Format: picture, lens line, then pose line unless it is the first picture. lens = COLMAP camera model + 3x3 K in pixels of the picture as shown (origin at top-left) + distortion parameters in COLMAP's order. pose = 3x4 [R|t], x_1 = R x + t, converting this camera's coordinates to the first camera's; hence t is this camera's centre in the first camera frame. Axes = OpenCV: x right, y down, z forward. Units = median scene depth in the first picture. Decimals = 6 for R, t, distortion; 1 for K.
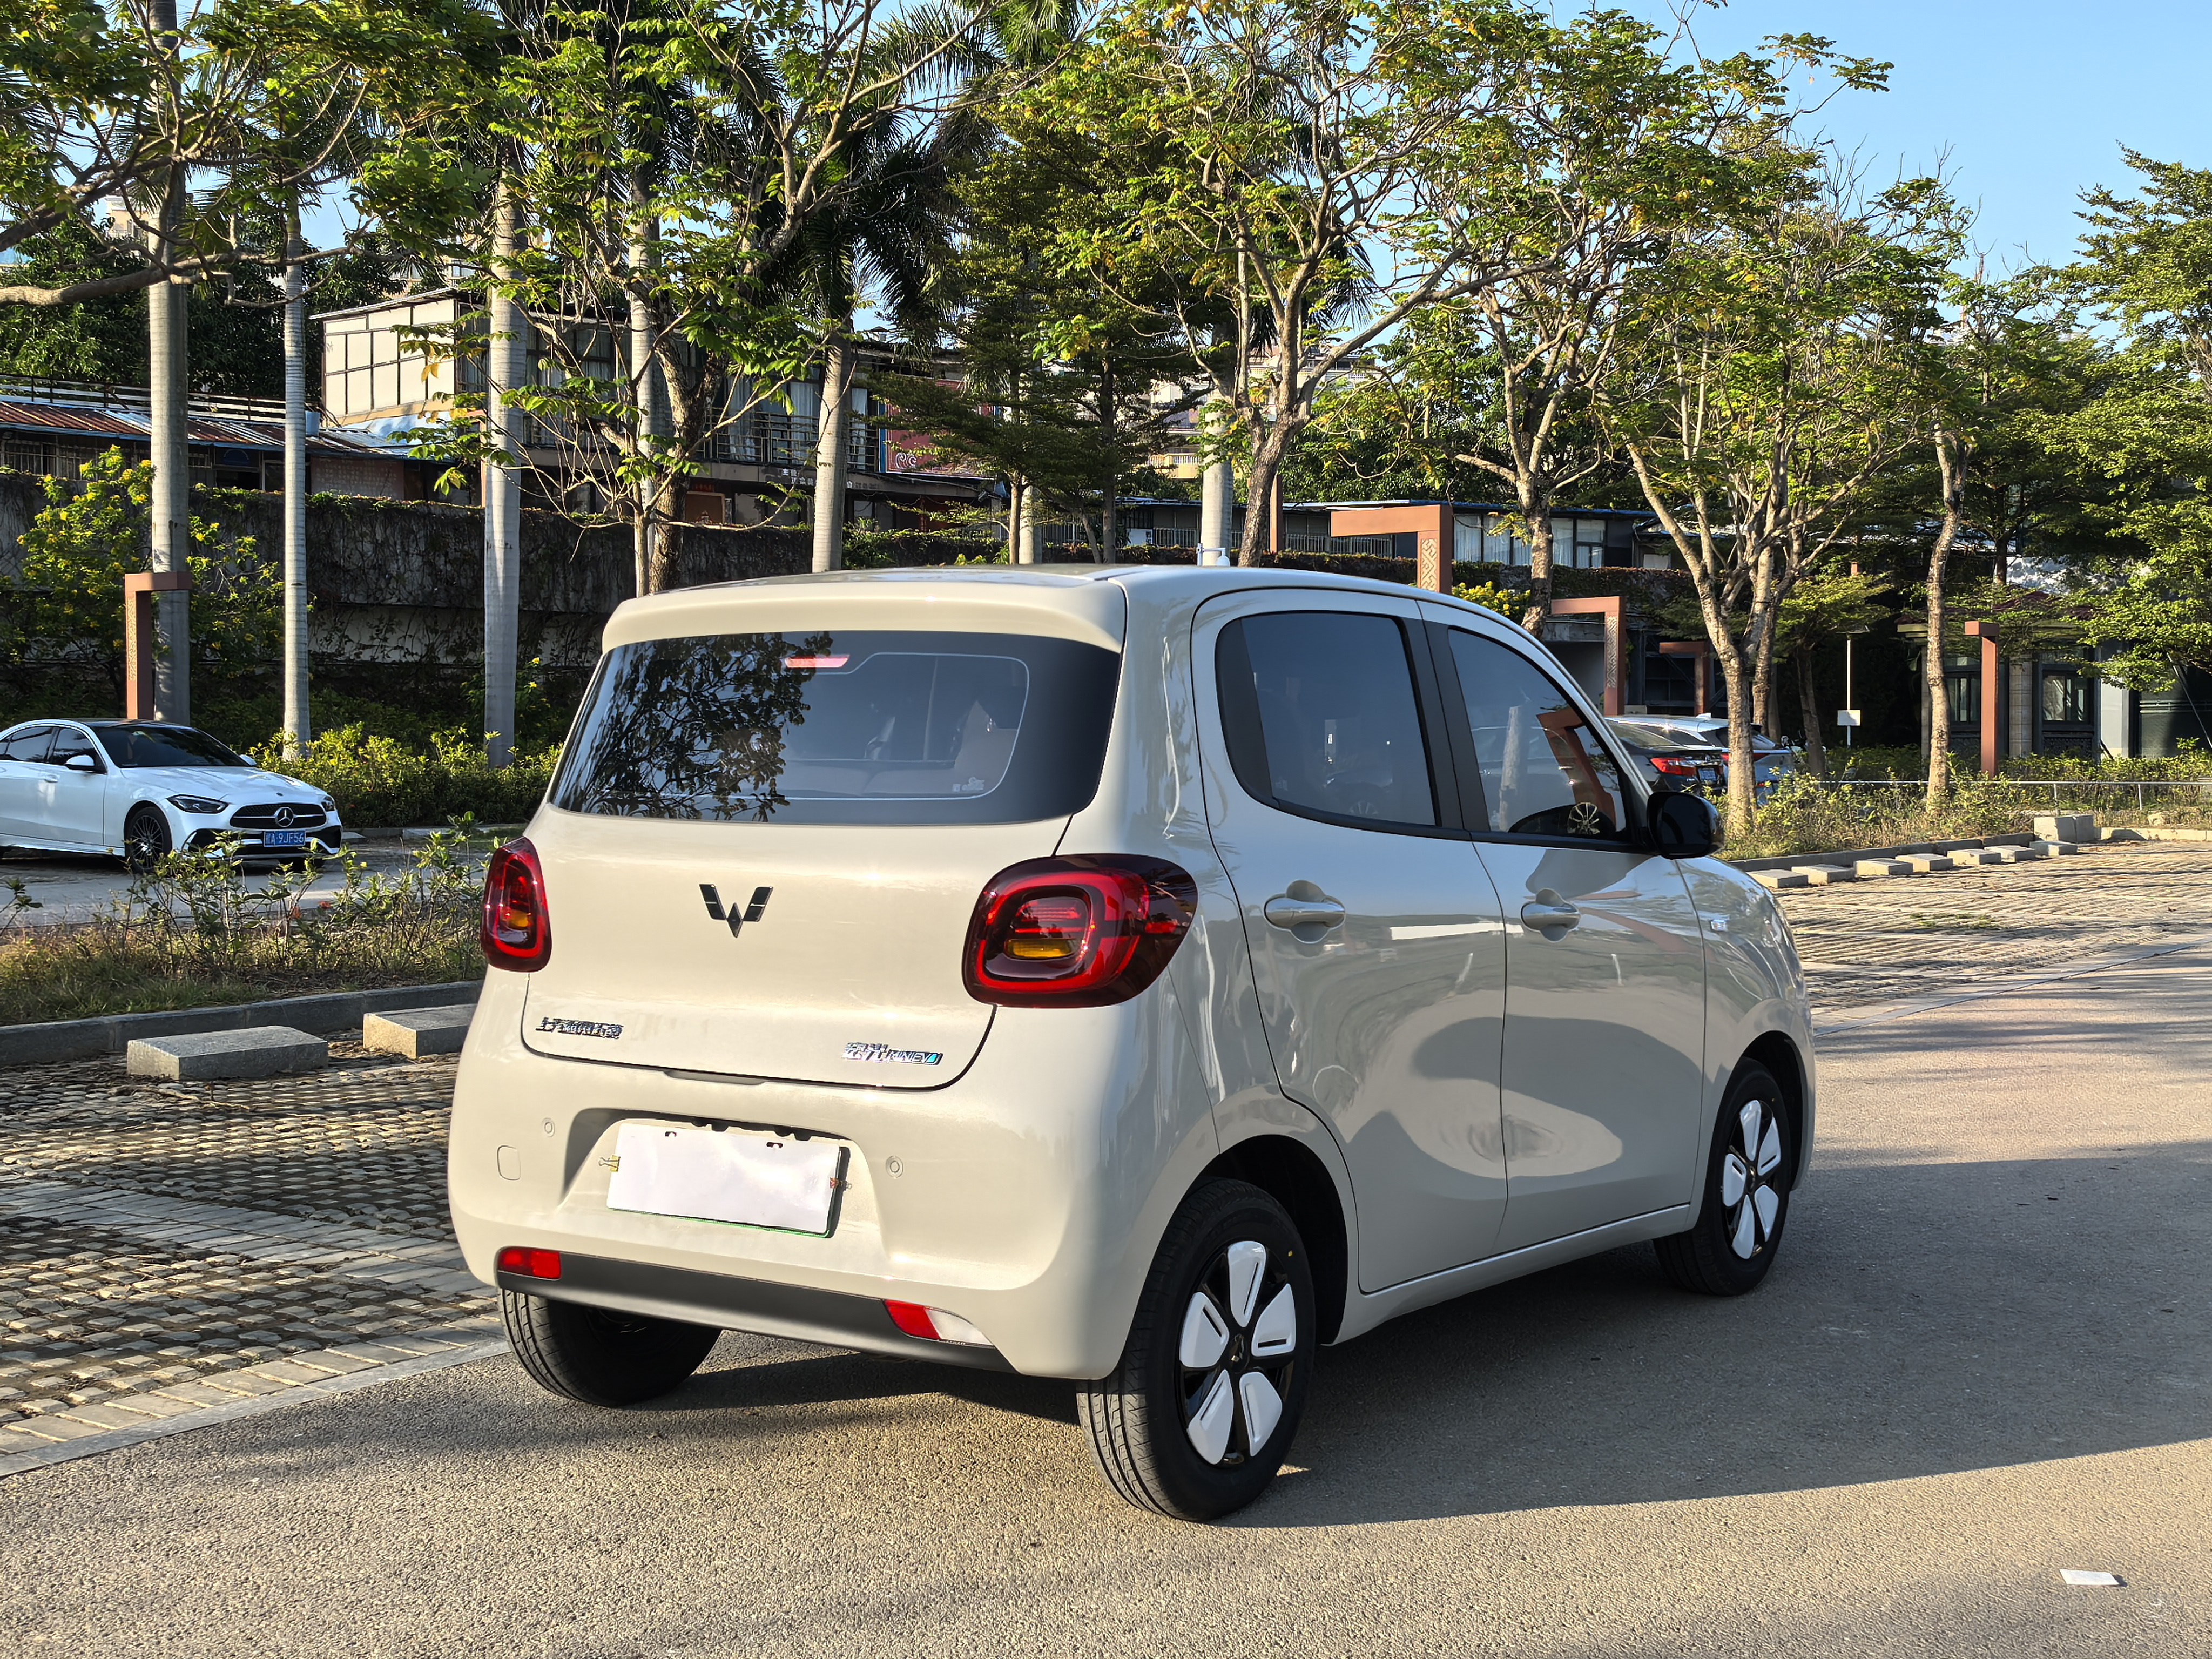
lens RADIAL K [[2778.6, 0, 1068.2], [0, 2778.6, 745.6], [0, 0, 1]] dist [0.027582, 0.000000]
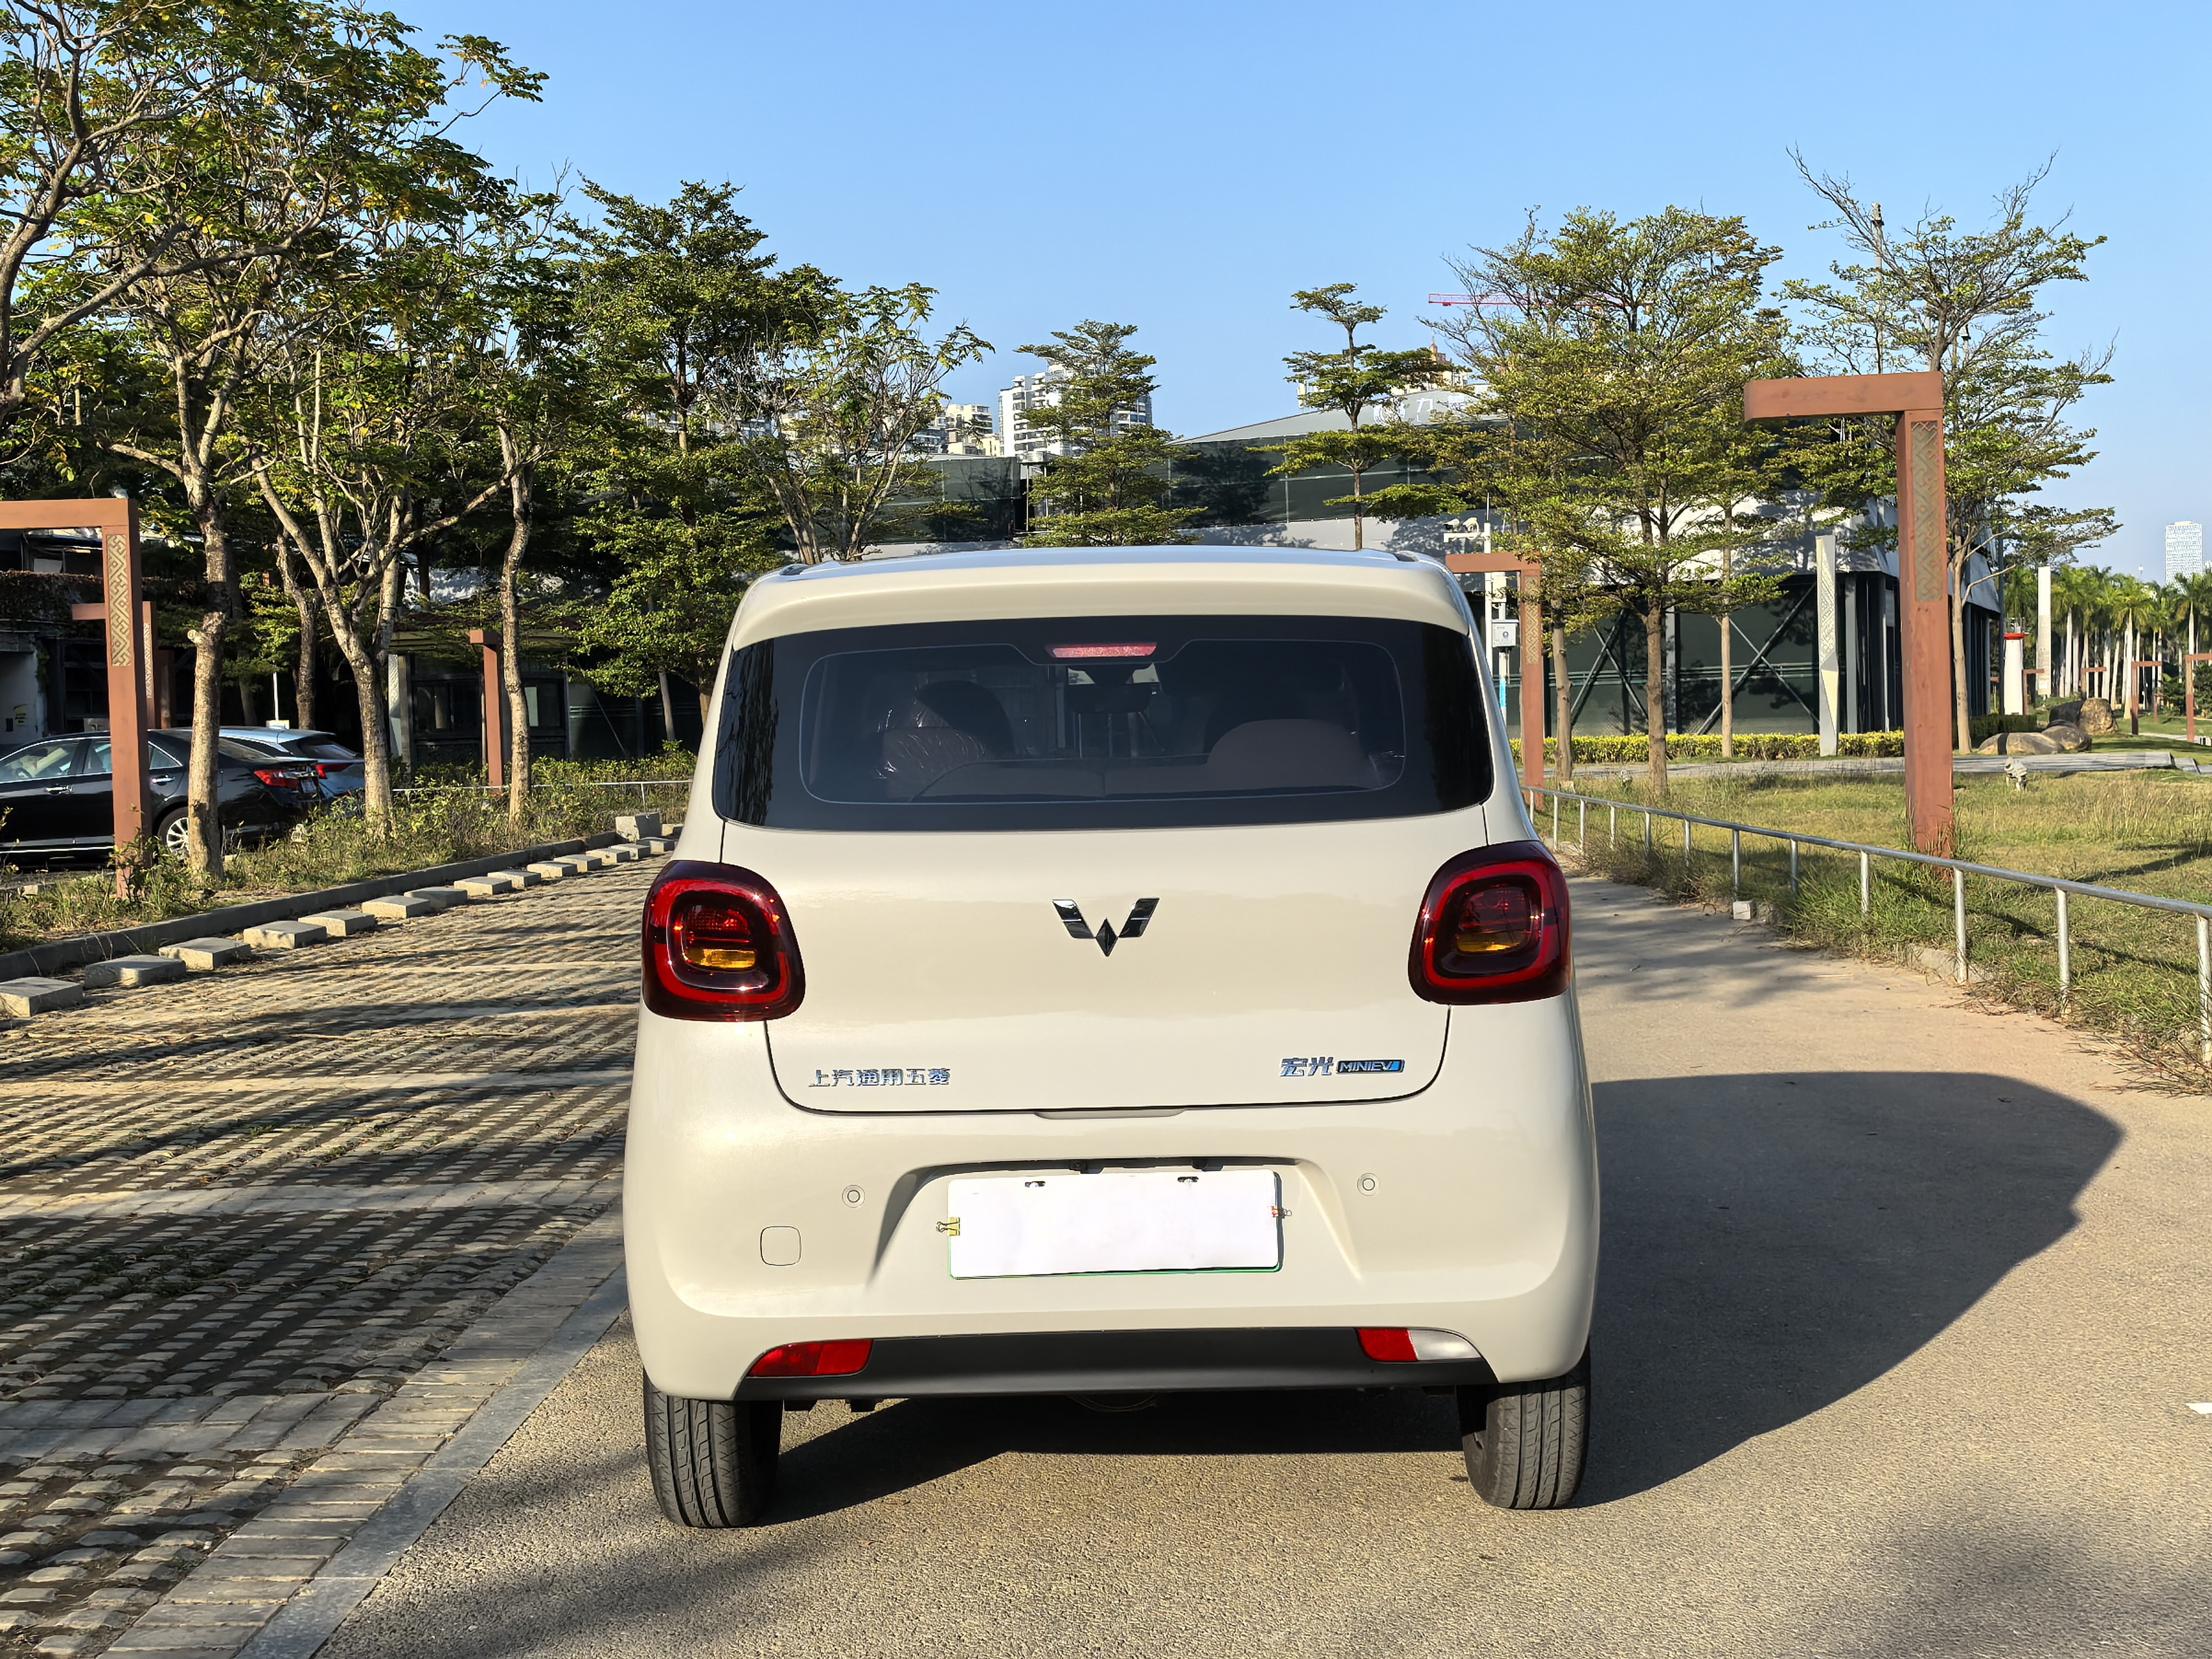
lens RADIAL K [[2778.6, 0, 1102.1], [0, 2778.6, 821.5], [0, 0, 1]] dist [0.027582, 0.000000]
pose [[0.816003, -0.036130, 0.576918, -0.133326], [0.022767, 0.999279, 0.030379, -0.000411], [-0.577600, -0.011655, 0.816237, 0.056394]]
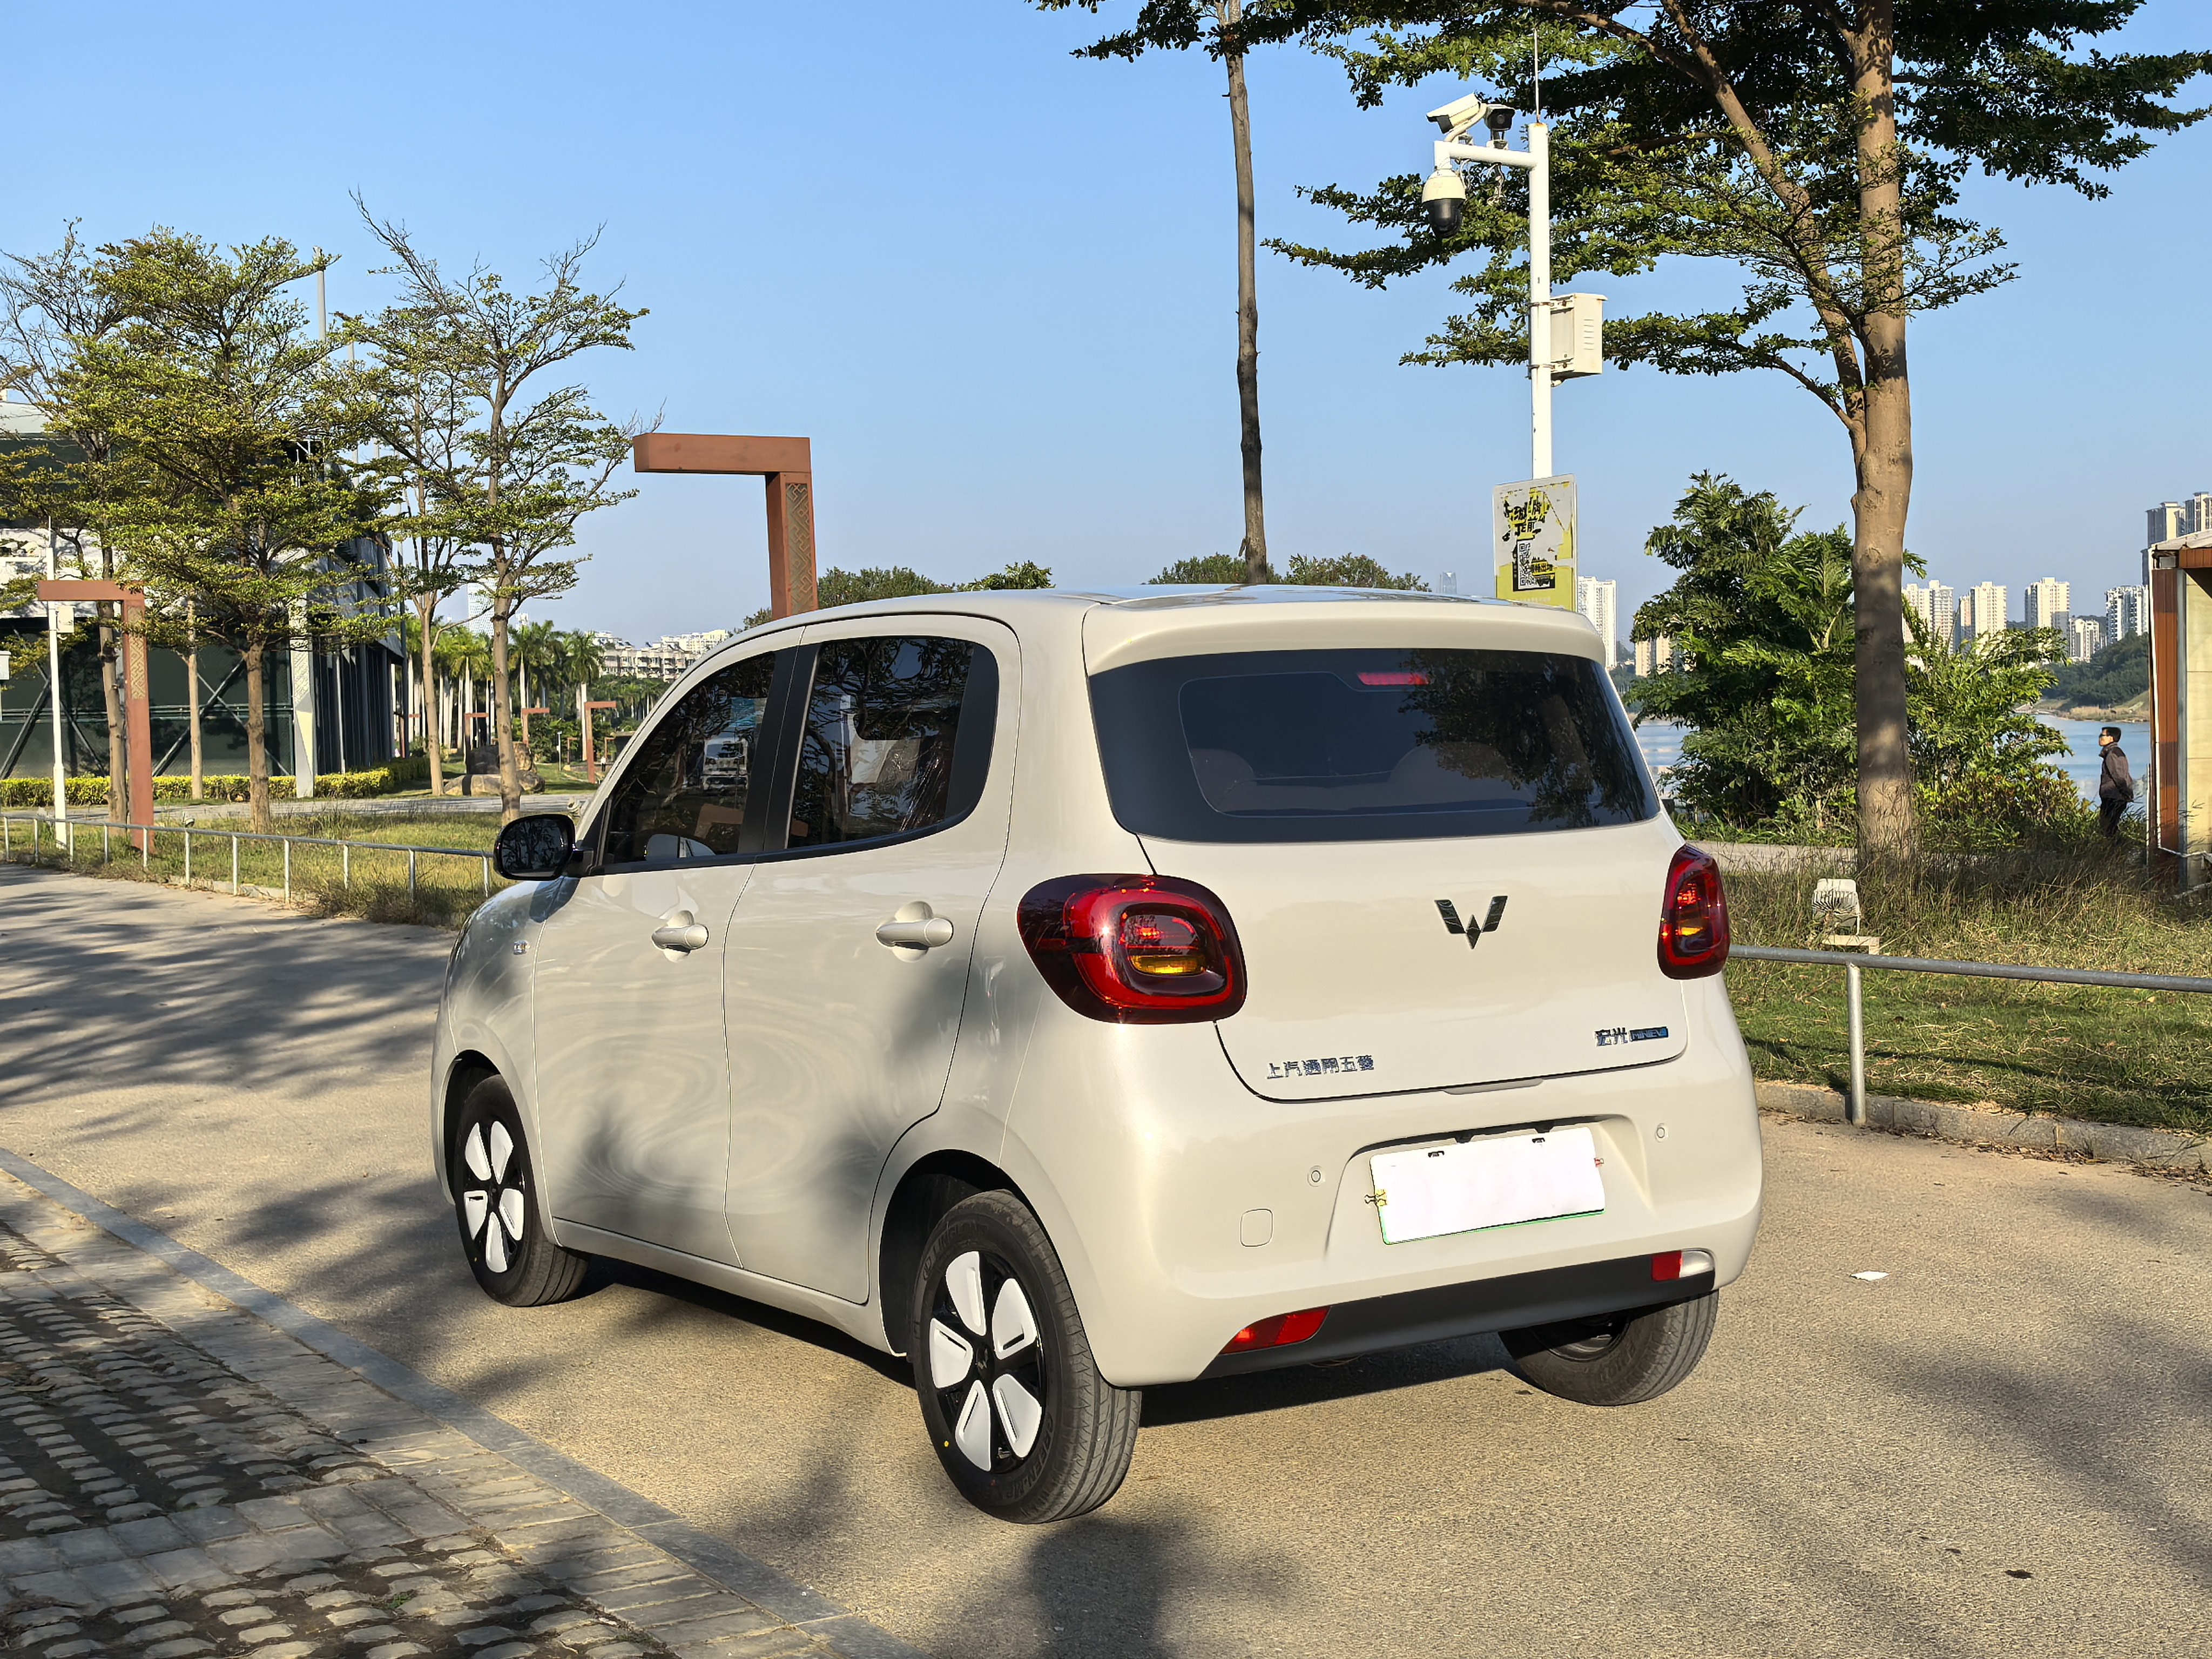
lens RADIAL K [[2778.6, 0, 1104.2], [0, 2778.6, 841.8], [0, 0, 1]] dist [0.027582, 0.000000]
pose [[0.363560, -0.039165, 0.930747, -0.232830], [0.018914, 0.999220, 0.034659, -0.001672], [-0.931379, 0.005003, 0.364018, 0.158214]]
